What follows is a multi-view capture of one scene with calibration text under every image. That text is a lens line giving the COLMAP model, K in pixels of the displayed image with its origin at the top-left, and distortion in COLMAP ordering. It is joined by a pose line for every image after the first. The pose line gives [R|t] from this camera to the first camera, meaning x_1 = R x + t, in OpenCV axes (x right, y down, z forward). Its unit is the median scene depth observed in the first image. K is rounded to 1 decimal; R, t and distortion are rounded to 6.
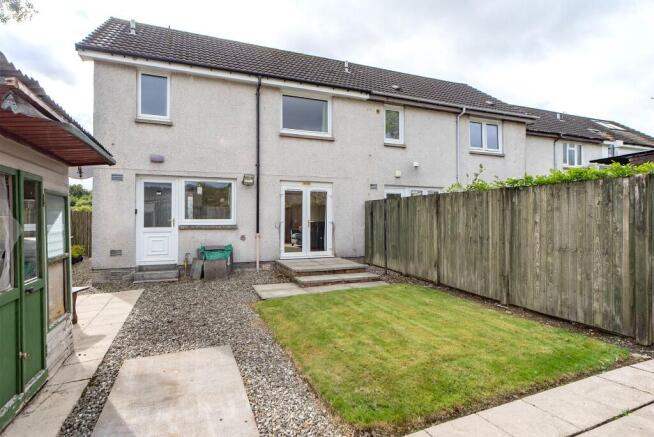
lens RADIAL K [[334.7, 0, 327.0], [0, 334.7, 218.5], [0, 0, 1]] dist [0.000567, -0.000021]
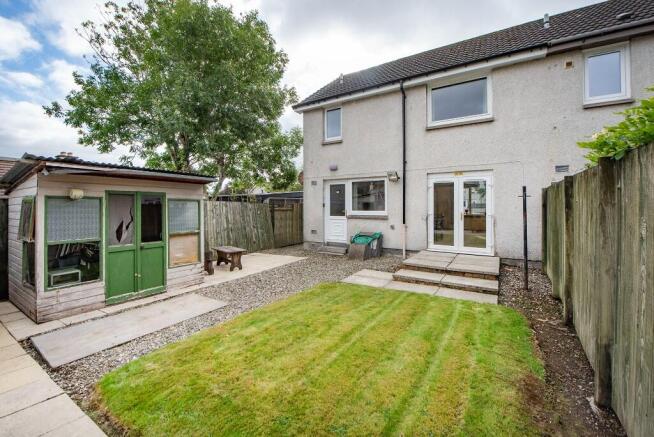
lens RADIAL K [[266.9, 0, 327.8], [0, 266.9, 207.9], [0, 0, 1]] dist [-0.000846, -0.007598]
pose [[0.594866, 0.005330, -0.803807, 0.351994], [-0.002426, 0.999985, 0.004836, -0.012577], [0.803821, -0.000927, 0.594870, 0.279259]]
